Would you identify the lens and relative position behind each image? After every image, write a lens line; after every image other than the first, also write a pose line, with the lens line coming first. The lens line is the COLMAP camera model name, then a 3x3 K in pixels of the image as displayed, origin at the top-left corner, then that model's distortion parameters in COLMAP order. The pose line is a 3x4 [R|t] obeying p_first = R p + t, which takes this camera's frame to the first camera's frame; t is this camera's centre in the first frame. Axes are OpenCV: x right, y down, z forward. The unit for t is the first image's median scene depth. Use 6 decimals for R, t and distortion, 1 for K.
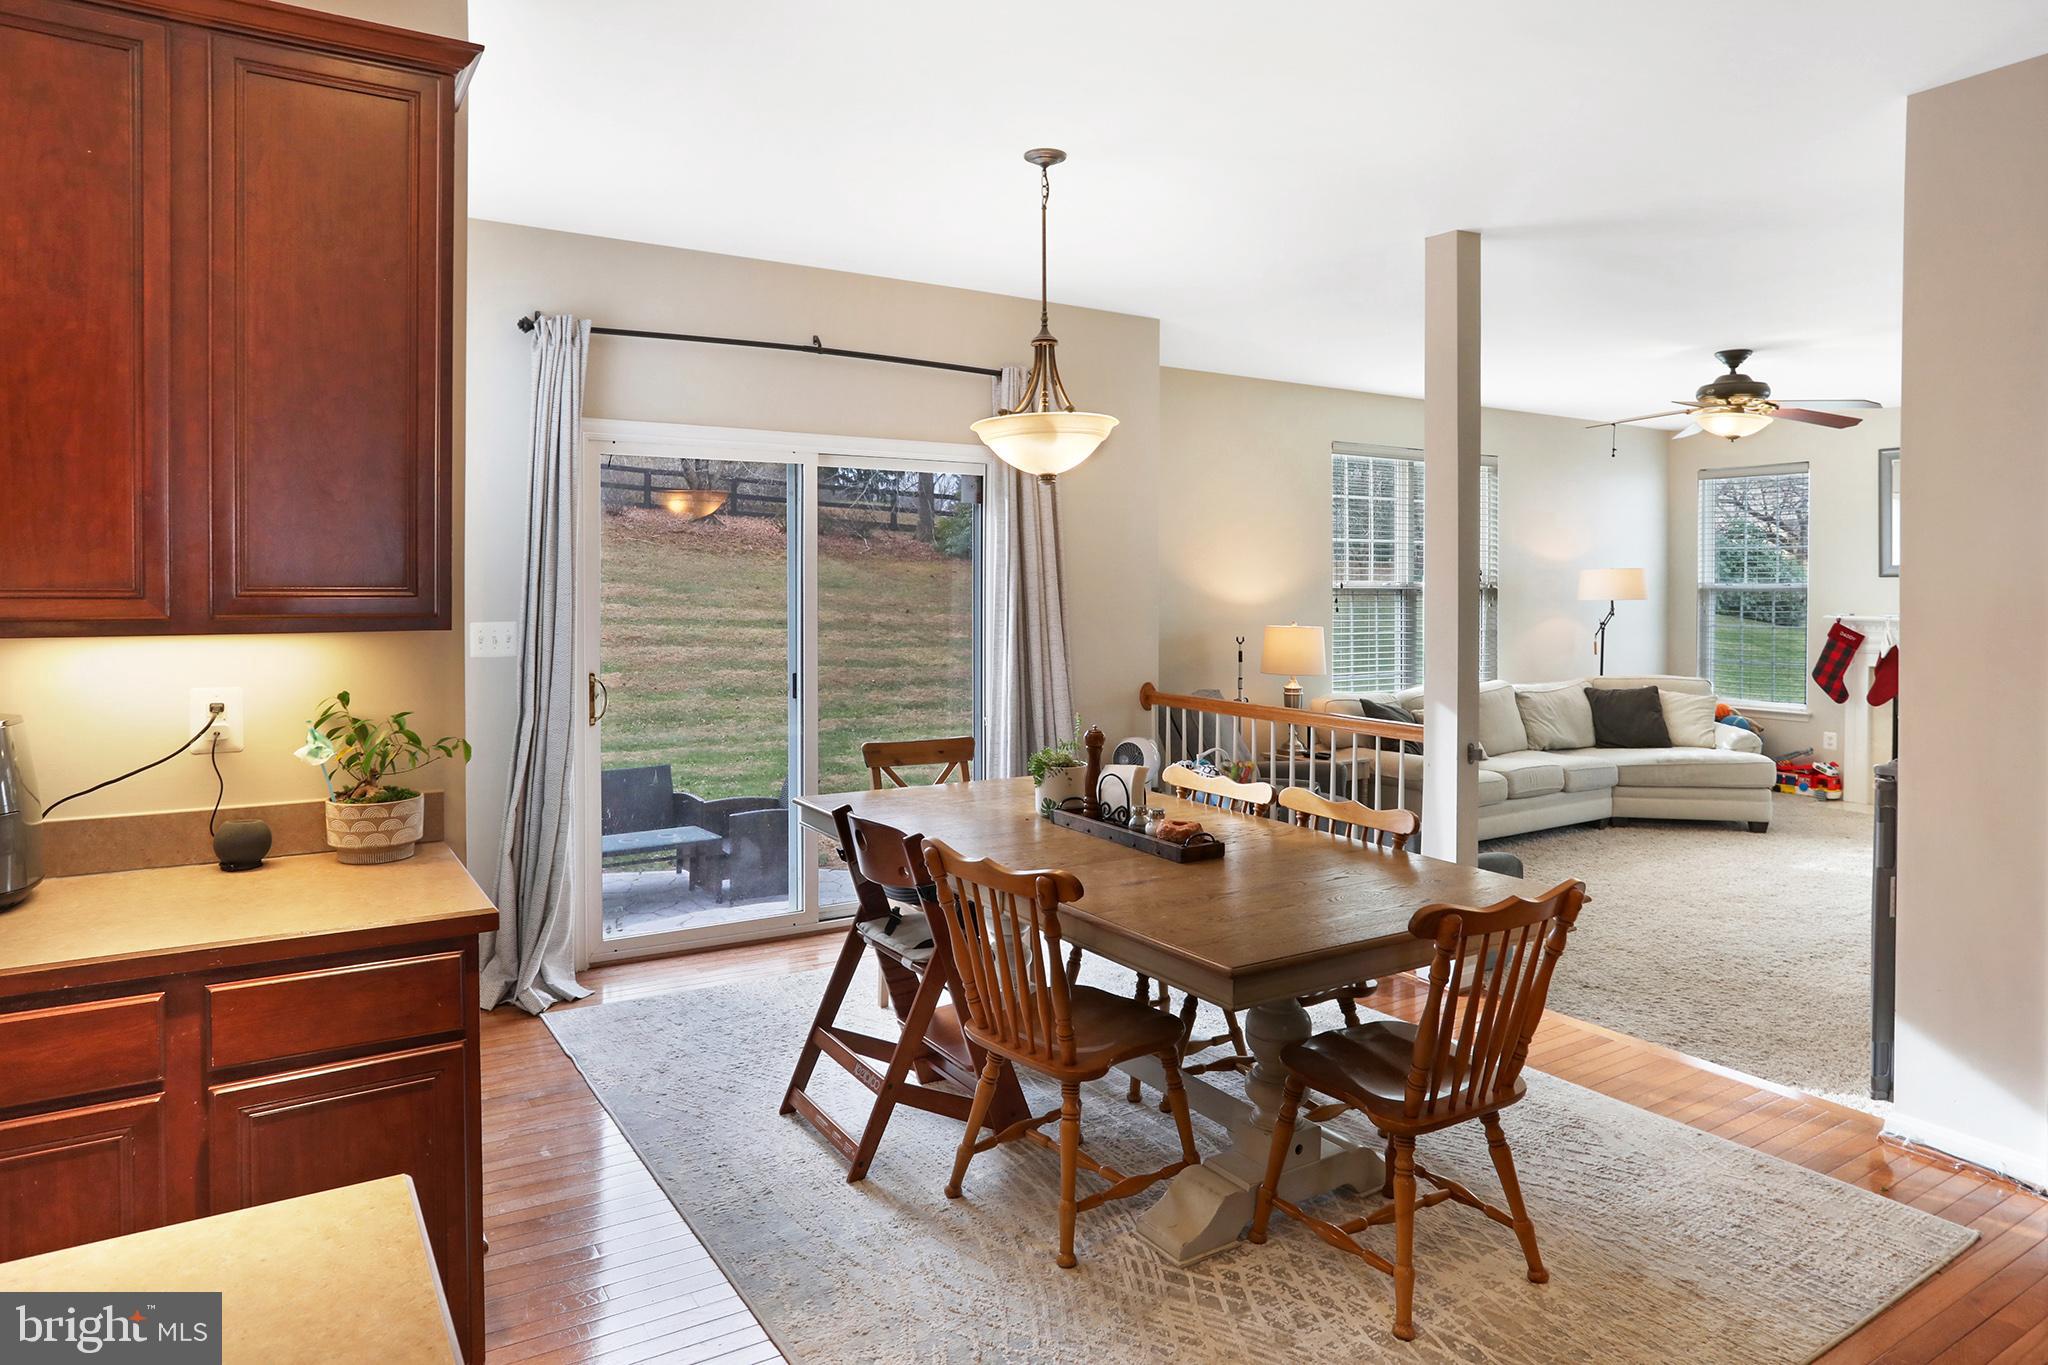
lens RADIAL K [[1215.4, 0, 991.9], [0, 1215.4, 588.7], [0, 0, 1]] dist [-0.031946, 0.008676]
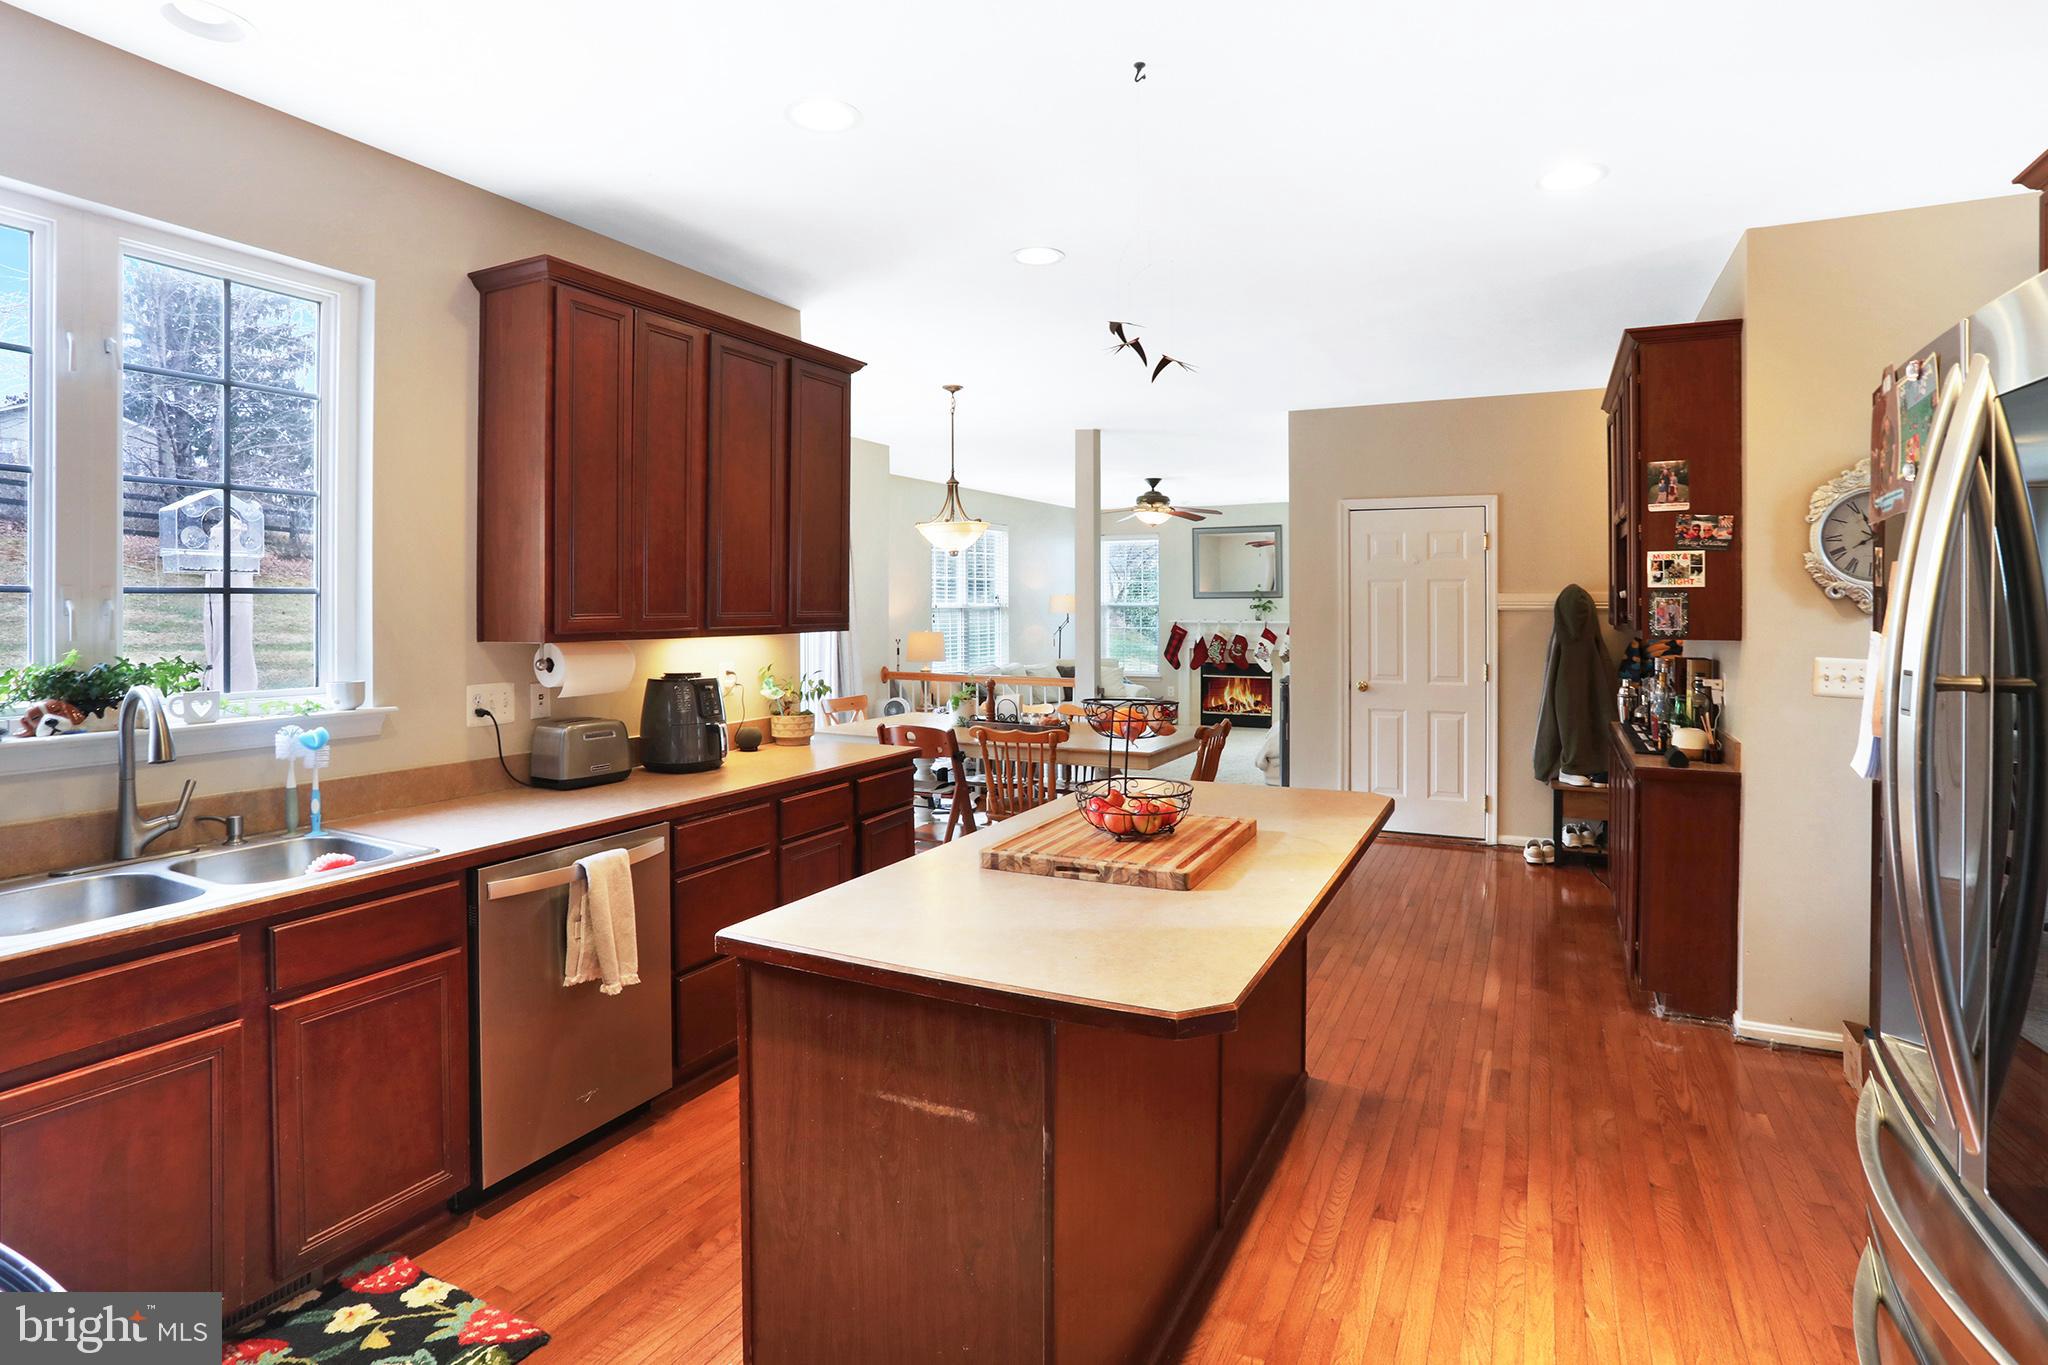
lens RADIAL K [[1043.4, 0, 1023.9], [0, 1043.4, 602.2], [0, 0, 1]] dist [-0.044771, 0.012754]
pose [[0.846896, -0.008271, 0.531695, -0.323498], [0.012597, 0.999910, -0.004511, -0.000889], [-0.531610, 0.010518, 0.846924, -0.204814]]
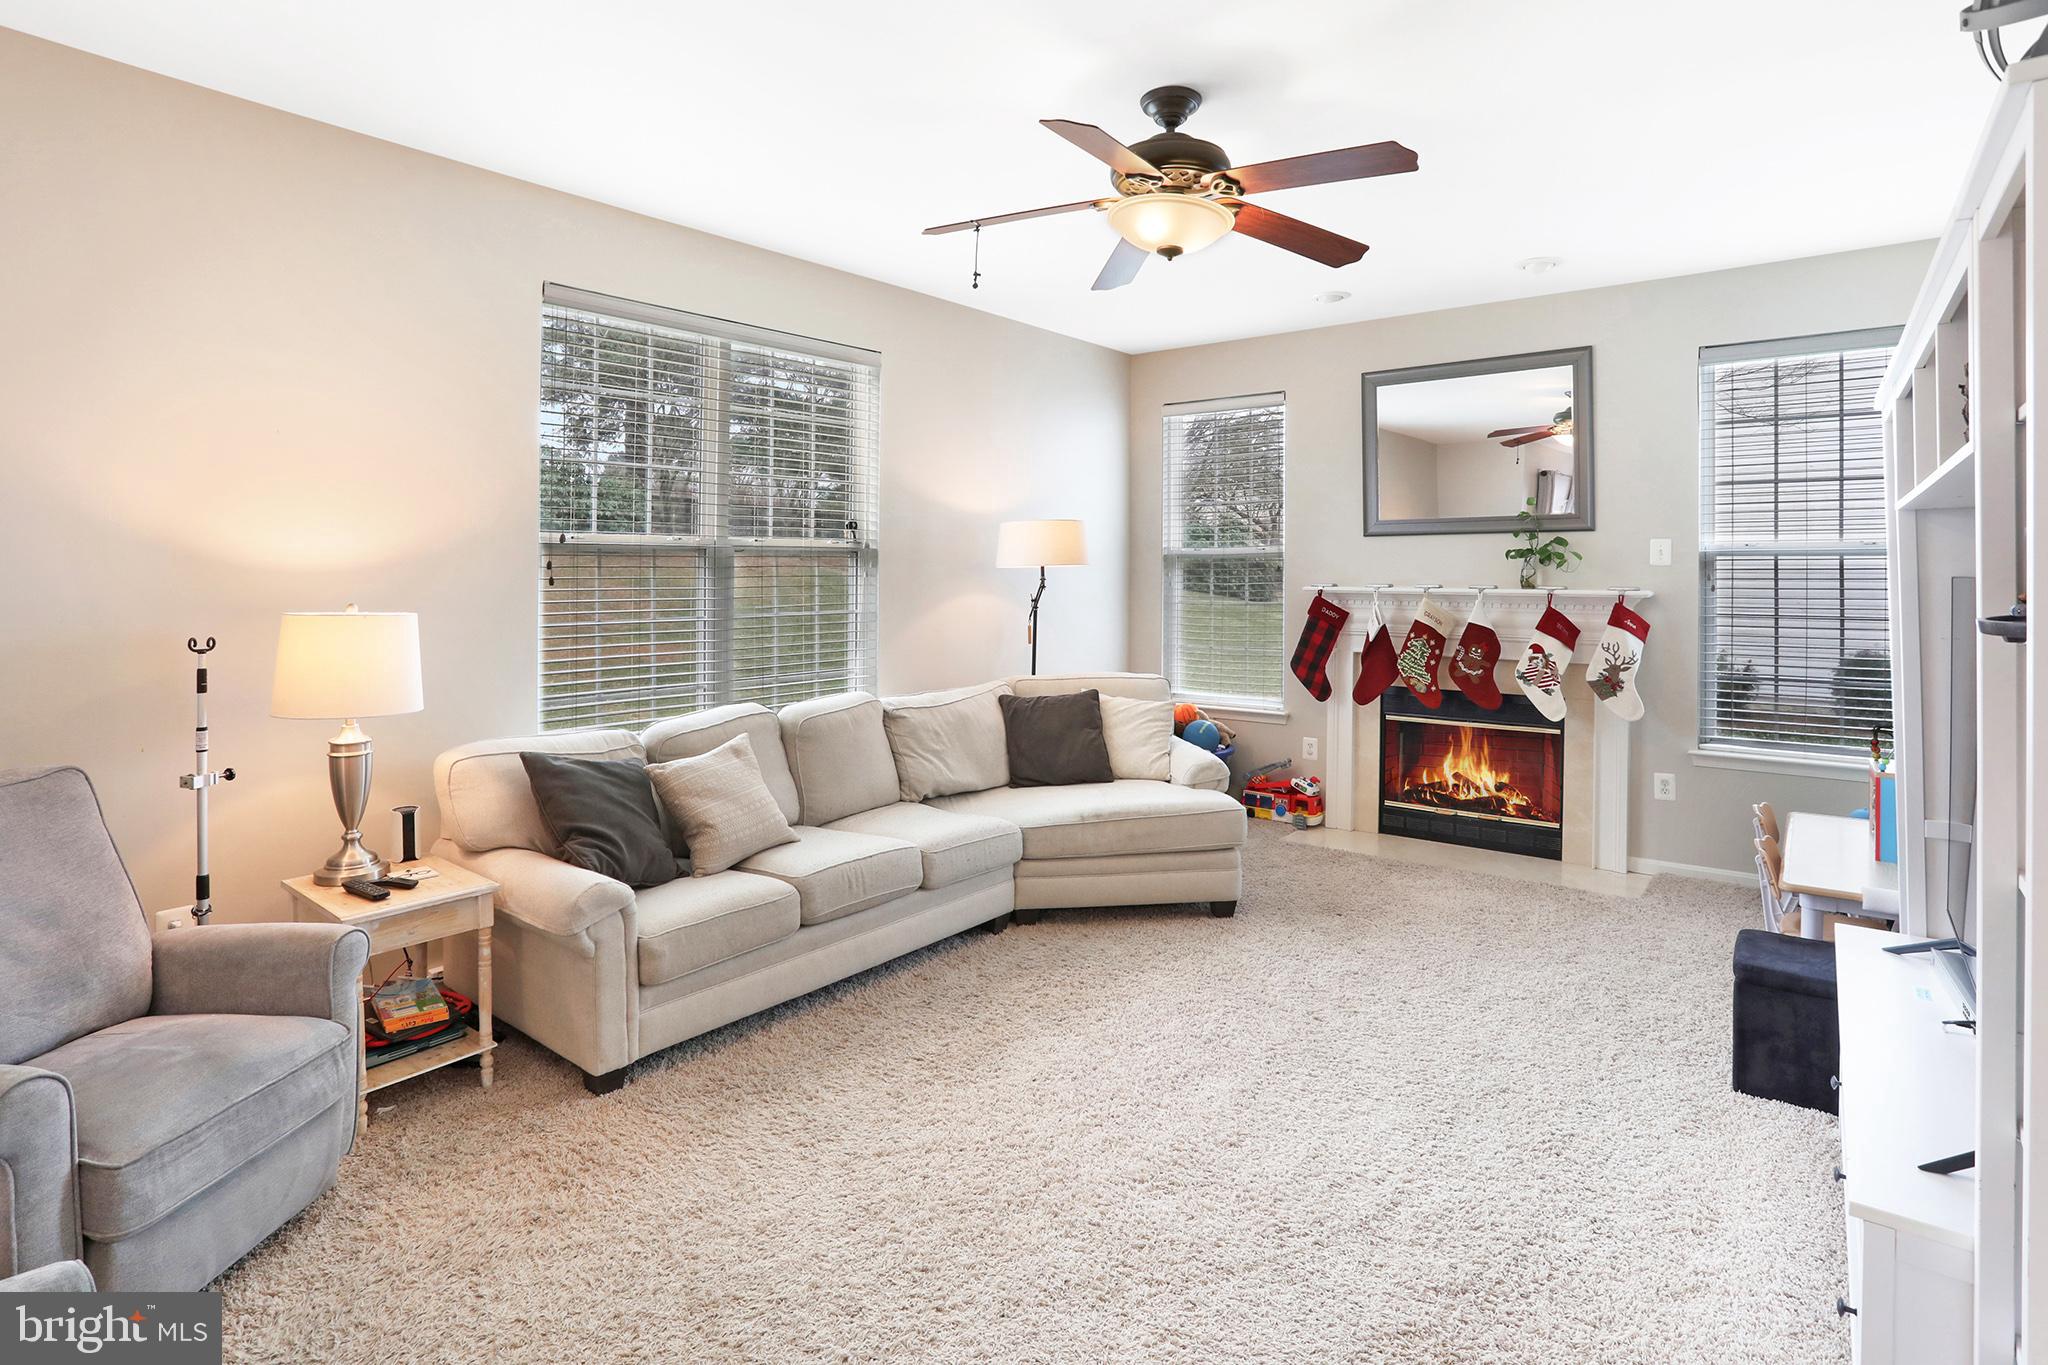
lens RADIAL K [[1043.4, 0, 1005.5], [0, 1043.4, 587.1], [0, 0, 1]] dist [-0.044771, 0.012754]
pose [[0.942095, -0.007312, 0.335266, 0.305041], [0.004592, 0.999950, 0.008906, 0.016433], [-0.335314, -0.006851, 0.942081, 0.457570]]
